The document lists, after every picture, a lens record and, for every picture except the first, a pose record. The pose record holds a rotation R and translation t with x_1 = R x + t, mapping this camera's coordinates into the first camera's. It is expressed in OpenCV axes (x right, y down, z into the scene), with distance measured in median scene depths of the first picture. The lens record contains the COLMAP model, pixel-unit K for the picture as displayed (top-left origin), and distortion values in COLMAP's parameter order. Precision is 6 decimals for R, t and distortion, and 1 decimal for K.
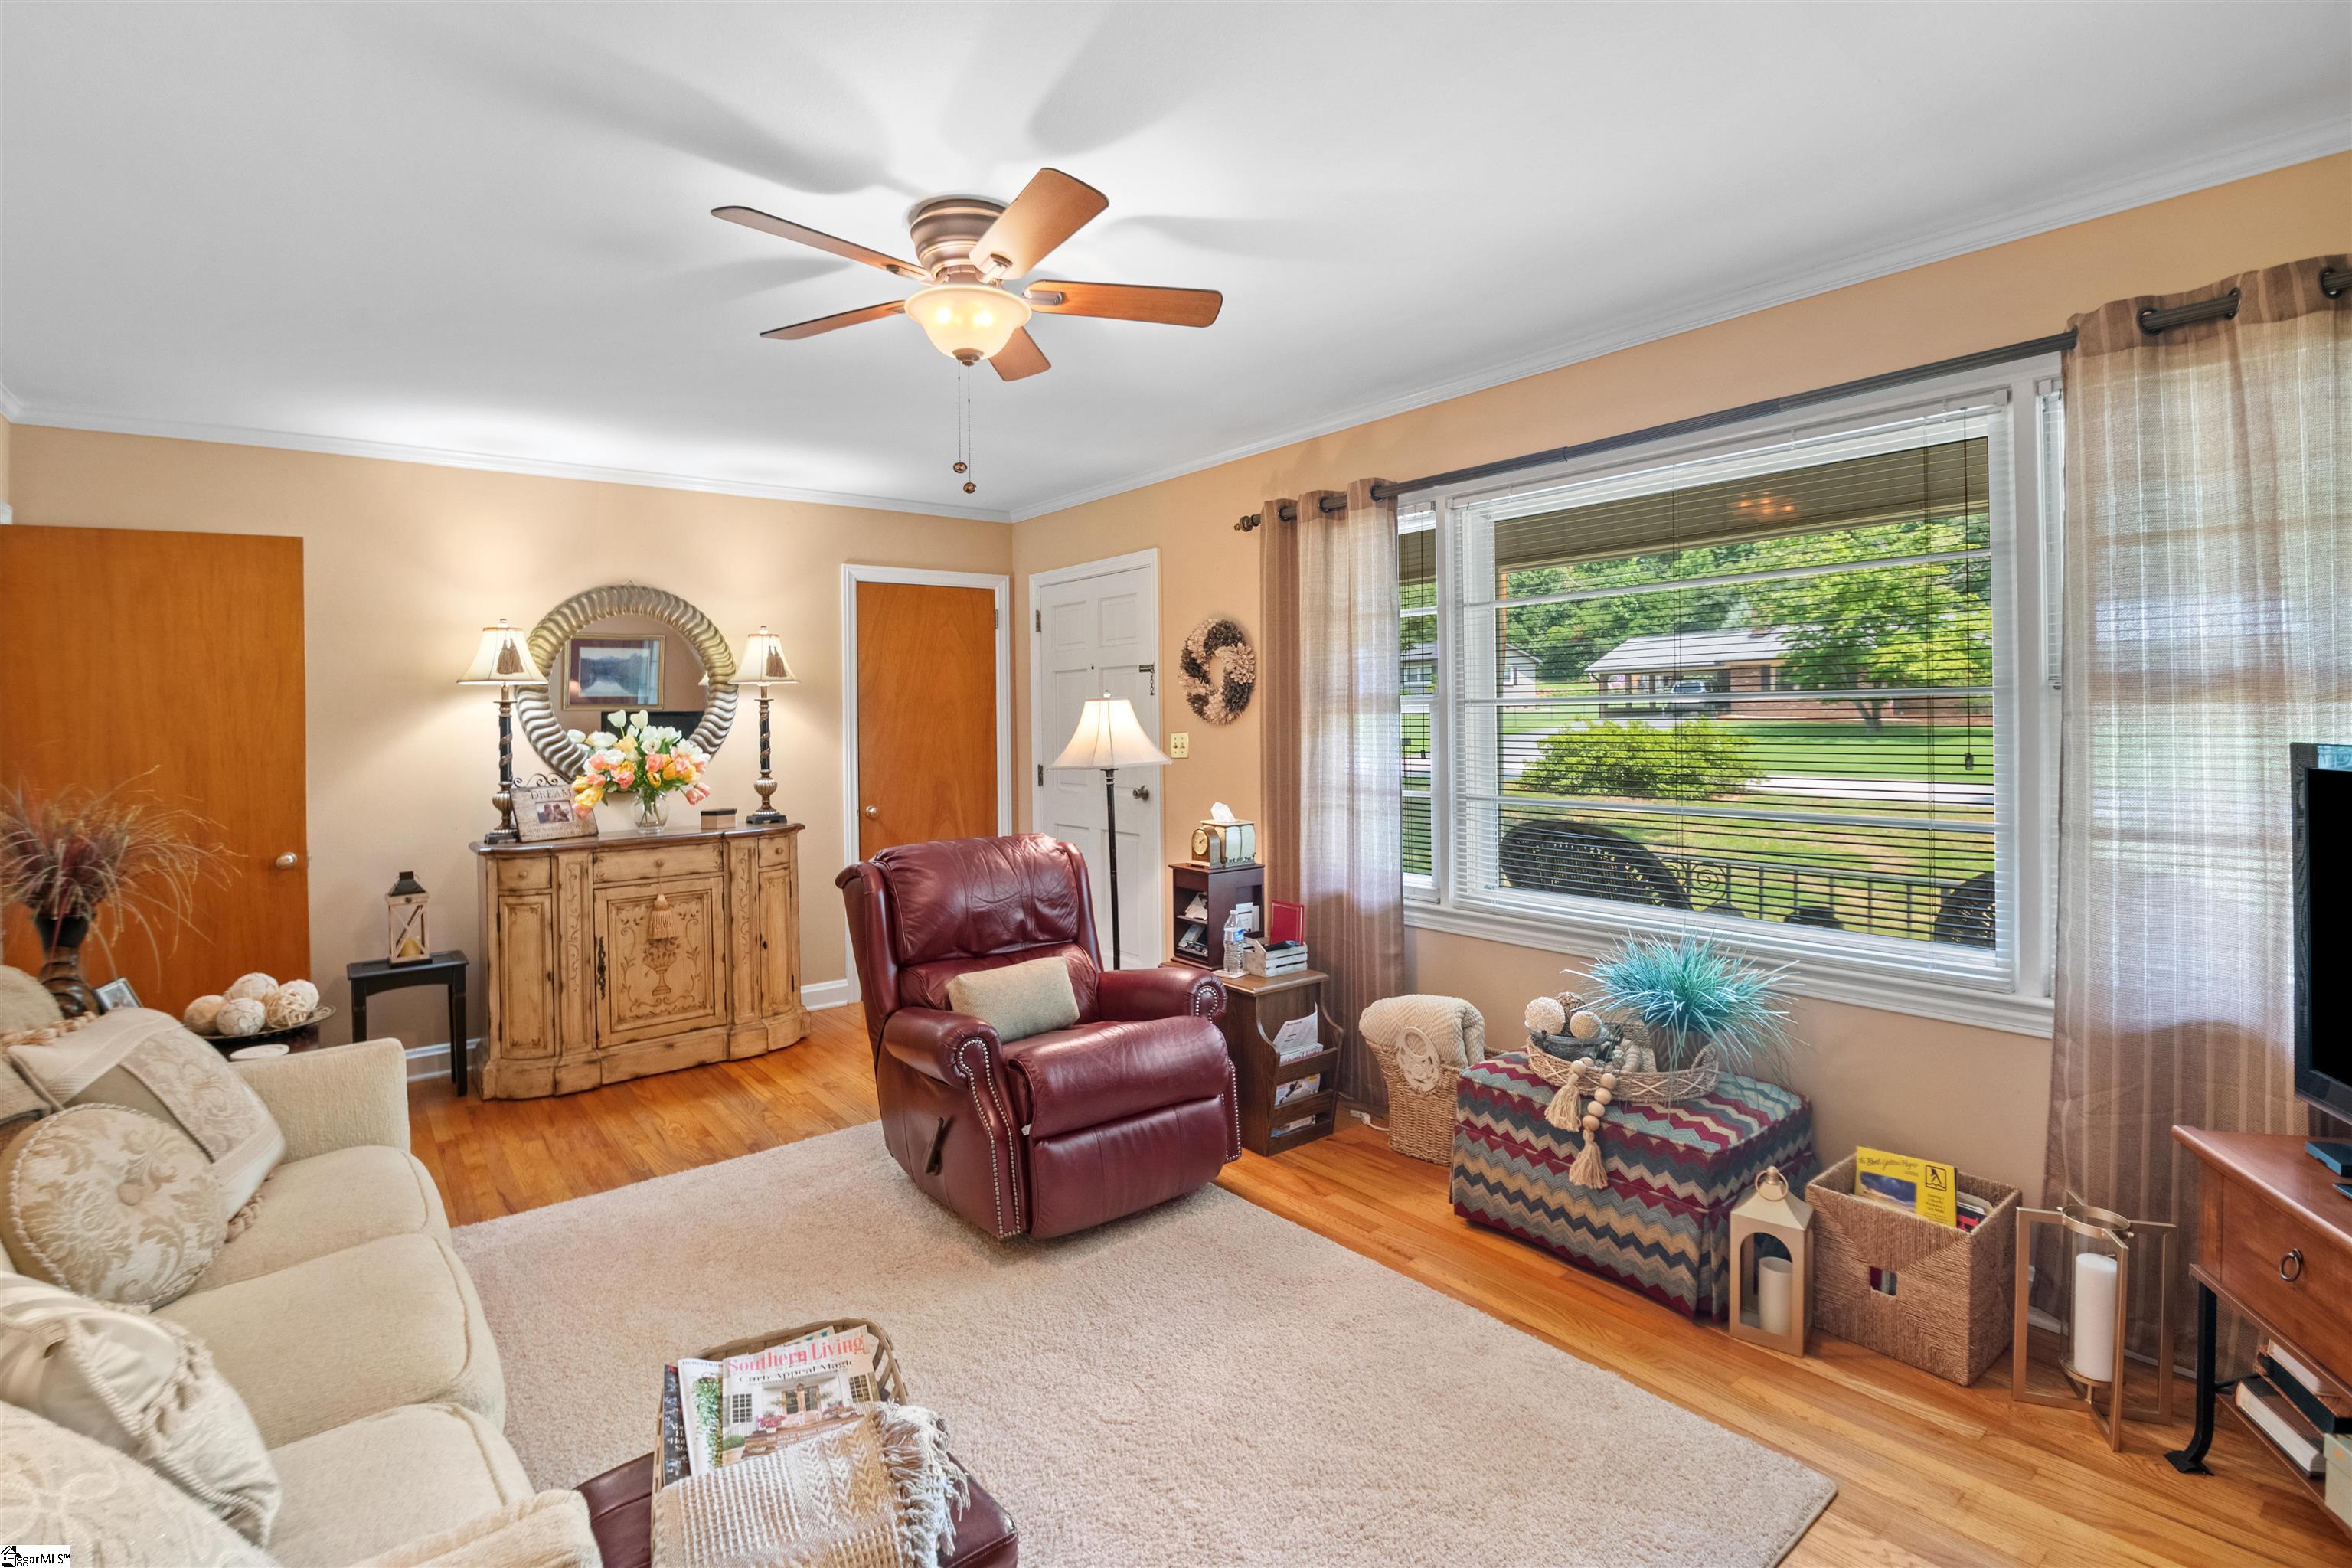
lens RADIAL K [[1042.6, 0, 1168.7], [0, 1042.6, 710.9], [0, 0, 1]] dist [-0.037061, -0.000099]
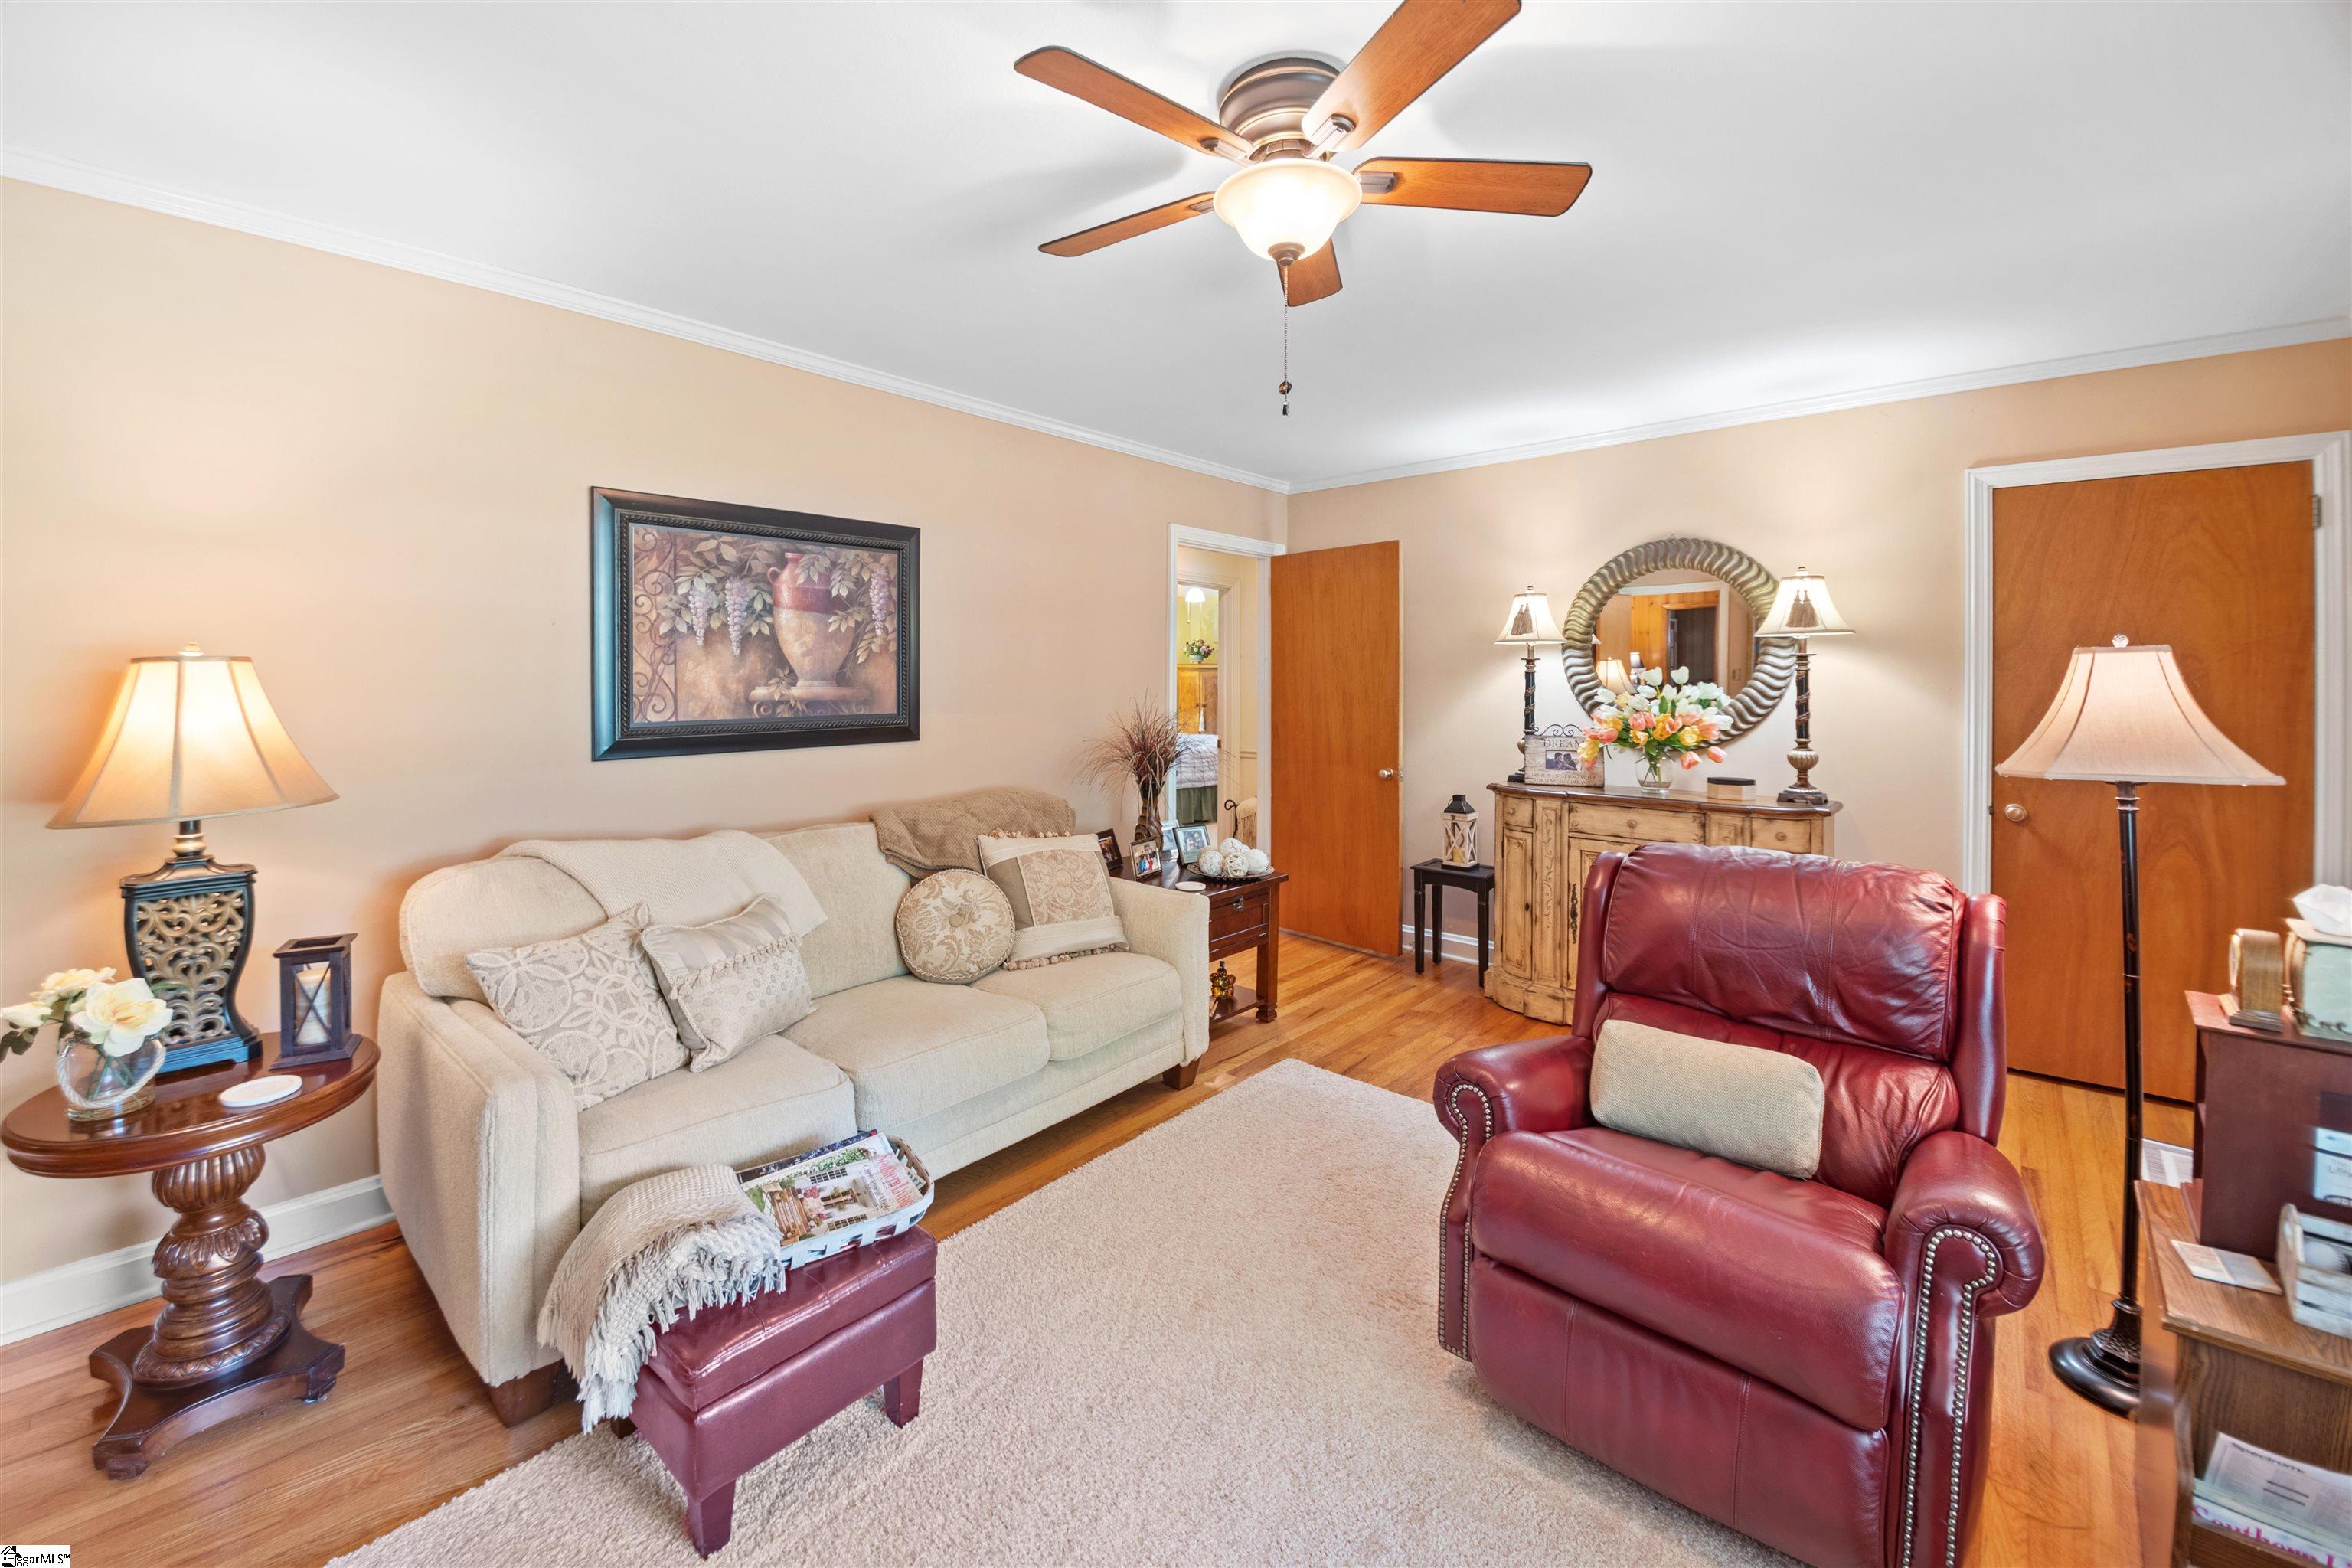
lens RADIAL K [[940.9, 0, 1180.8], [0, 940.9, 677.8], [0, 0, 1]] dist [0.000013, -0.020862]
pose [[0.165517, 0.016764, -0.986065, 0.318819], [-0.002987, 0.999859, 0.016497, -0.003972], [0.986202, 0.000215, 0.165543, 0.446809]]
